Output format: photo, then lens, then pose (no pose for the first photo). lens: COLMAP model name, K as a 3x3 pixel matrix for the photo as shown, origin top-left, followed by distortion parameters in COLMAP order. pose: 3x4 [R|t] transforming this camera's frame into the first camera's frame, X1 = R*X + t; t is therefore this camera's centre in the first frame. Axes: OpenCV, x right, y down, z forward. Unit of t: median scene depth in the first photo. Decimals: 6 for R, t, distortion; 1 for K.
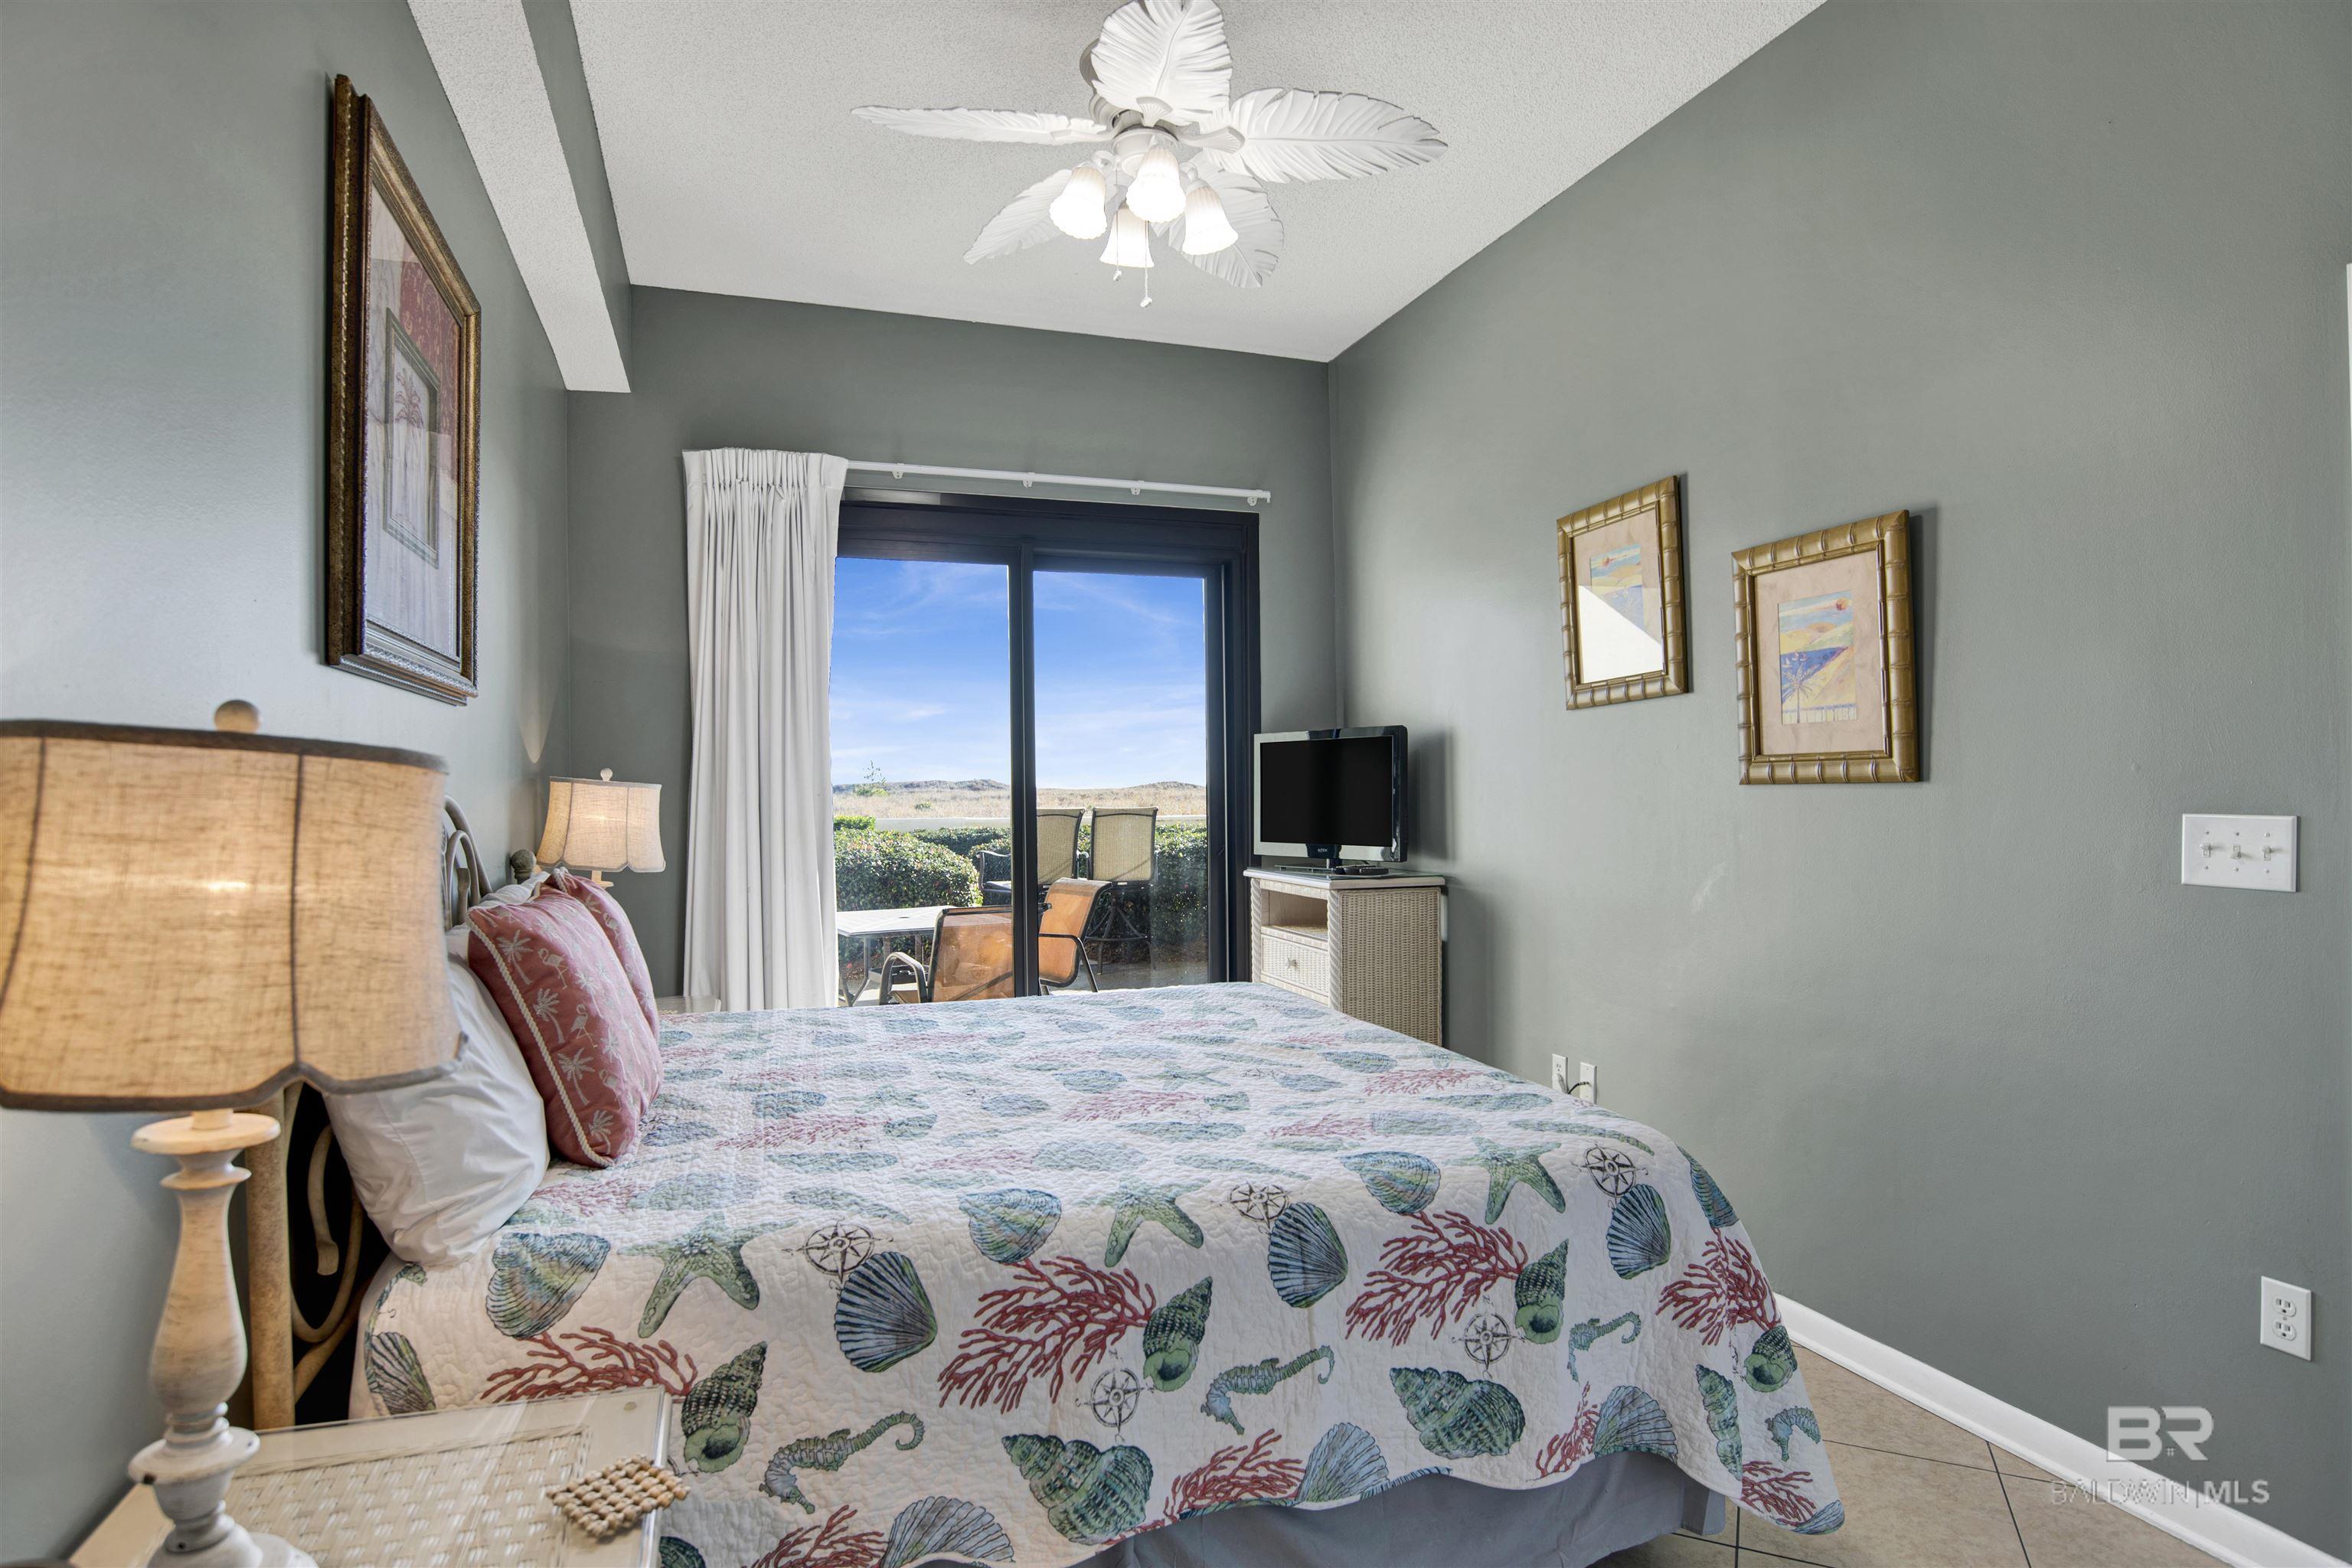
lens RADIAL K [[1238.6, 0, 1183.5], [0, 1238.6, 782.3], [0, 0, 1]] dist [-0.066276, 0.021757]
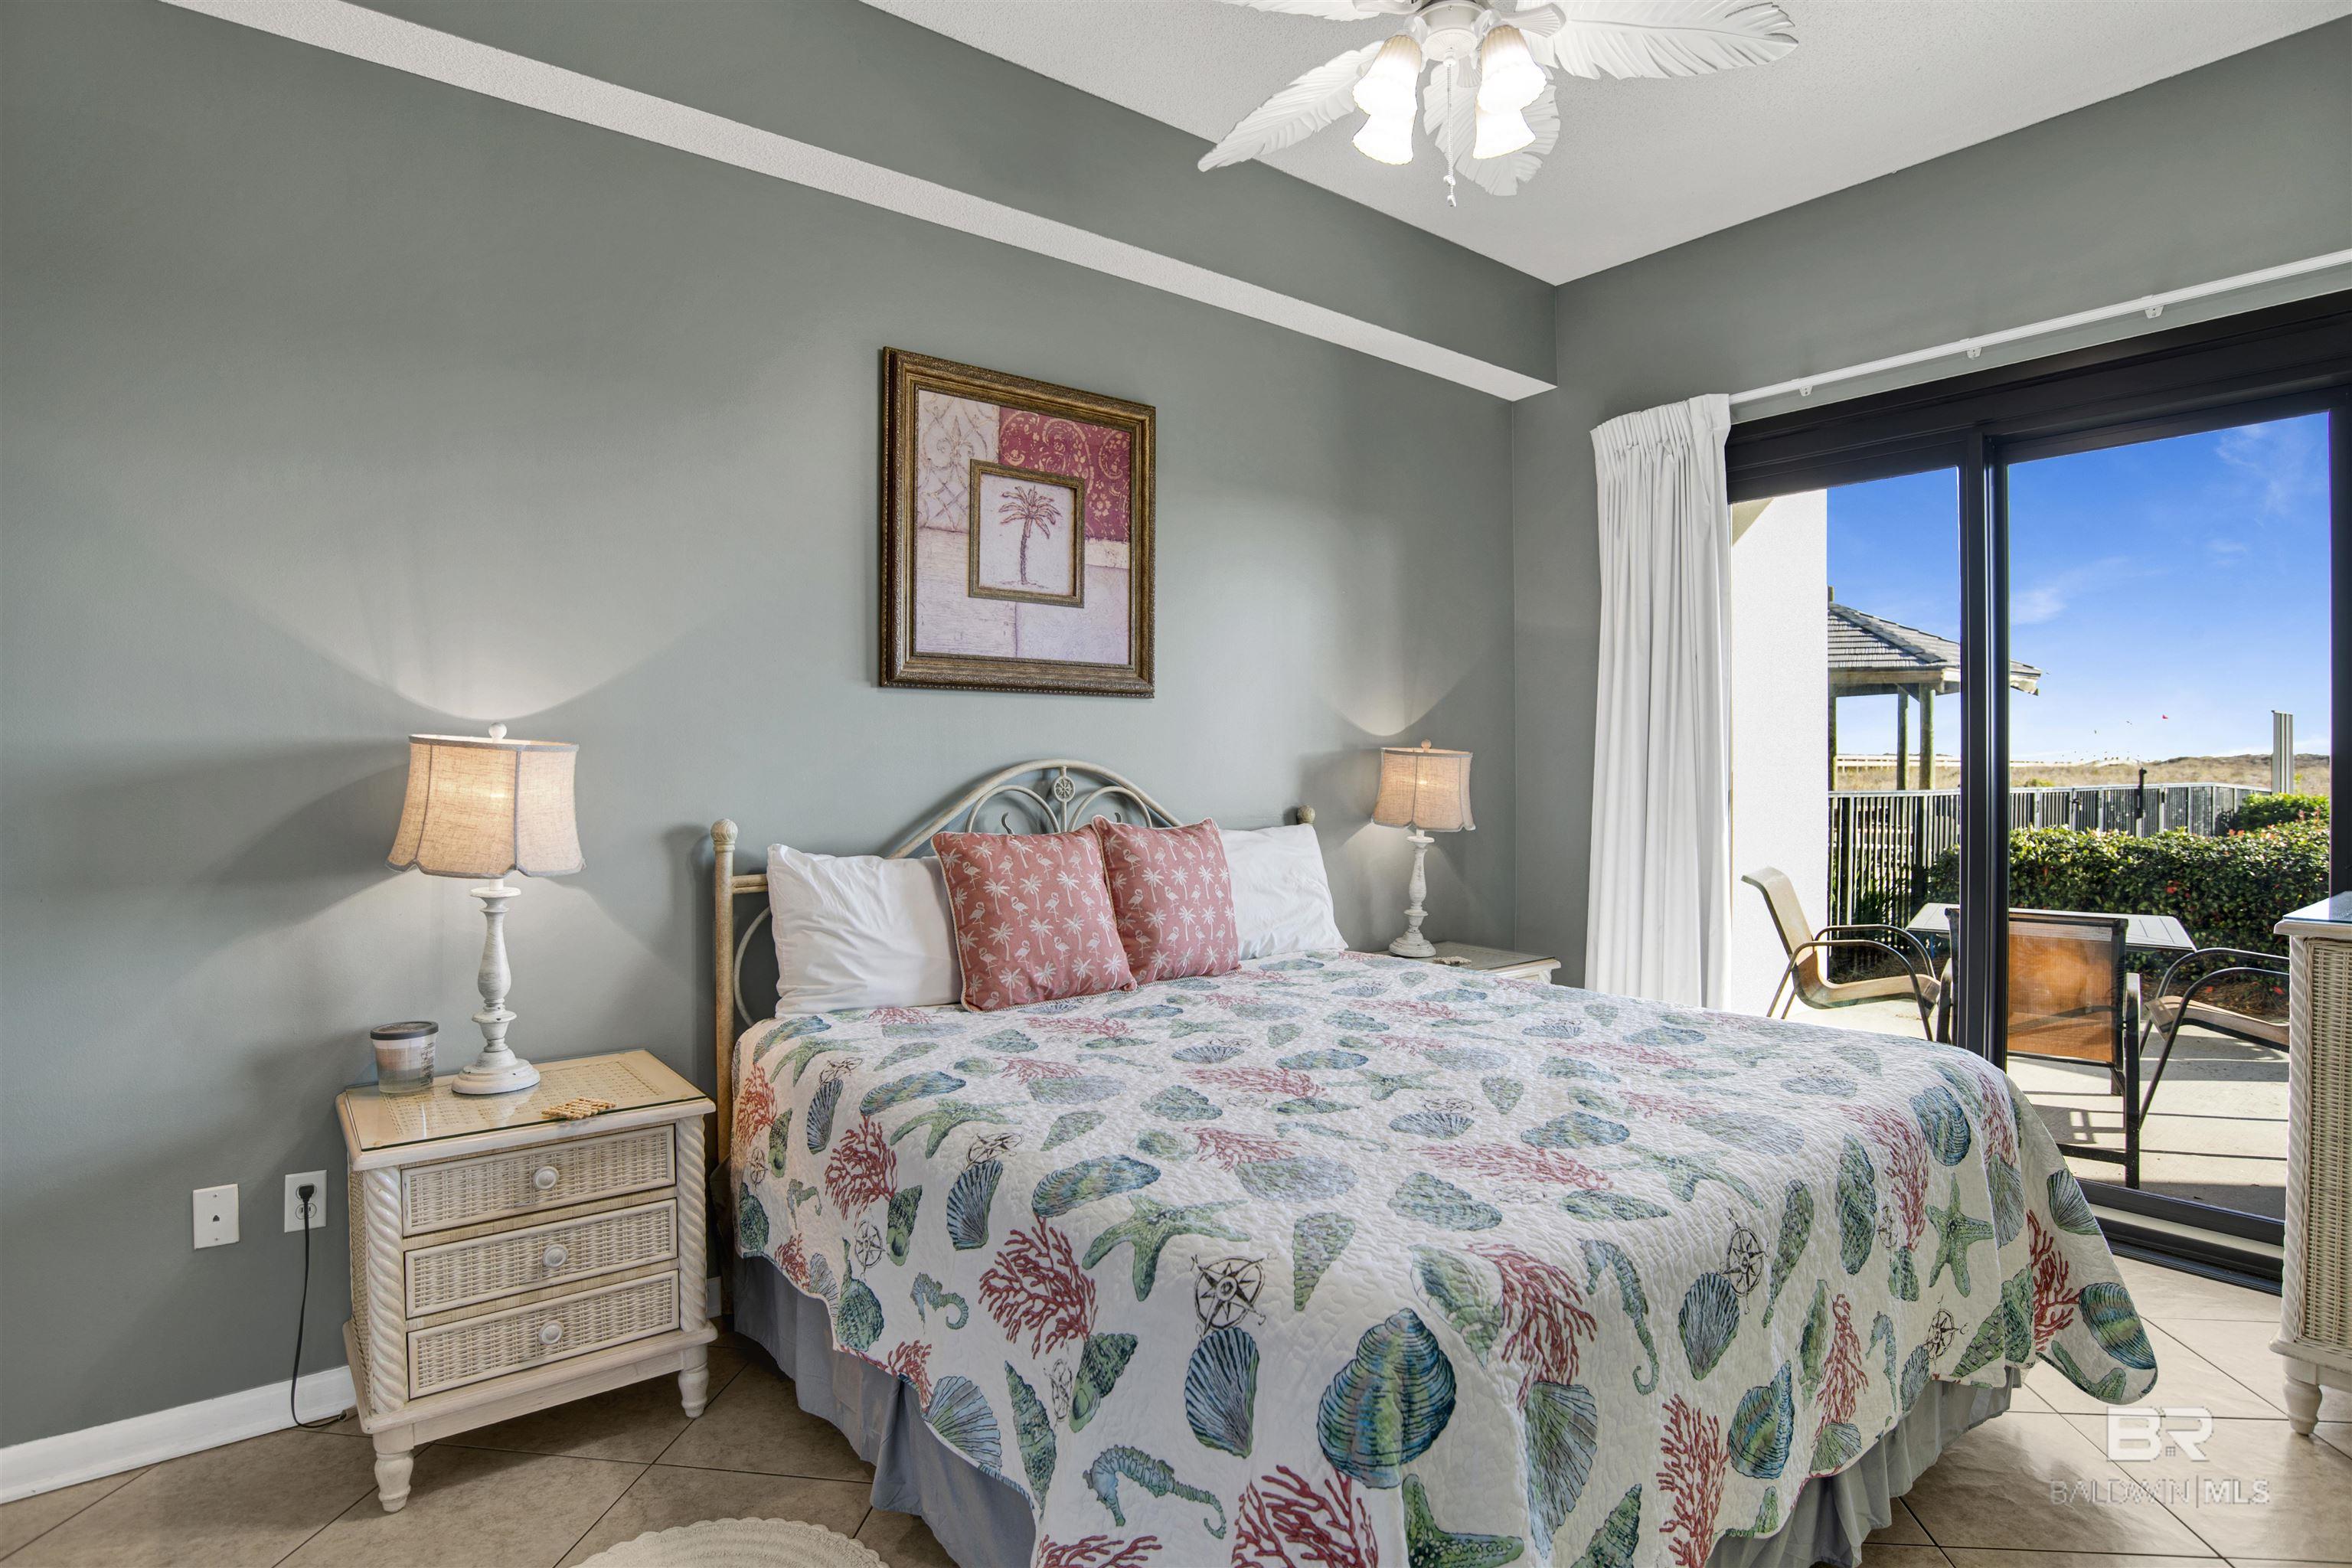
lens RADIAL K [[1238.6, 0, 1184.4], [0, 1238.6, 770.9], [0, 0, 1]] dist [-0.066276, 0.021757]
pose [[0.322316, 0.009630, -0.946583, 1.071640], [0.005038, 0.999917, 0.011888, 0.005607], [0.946619, -0.008601, 0.322241, 0.791748]]
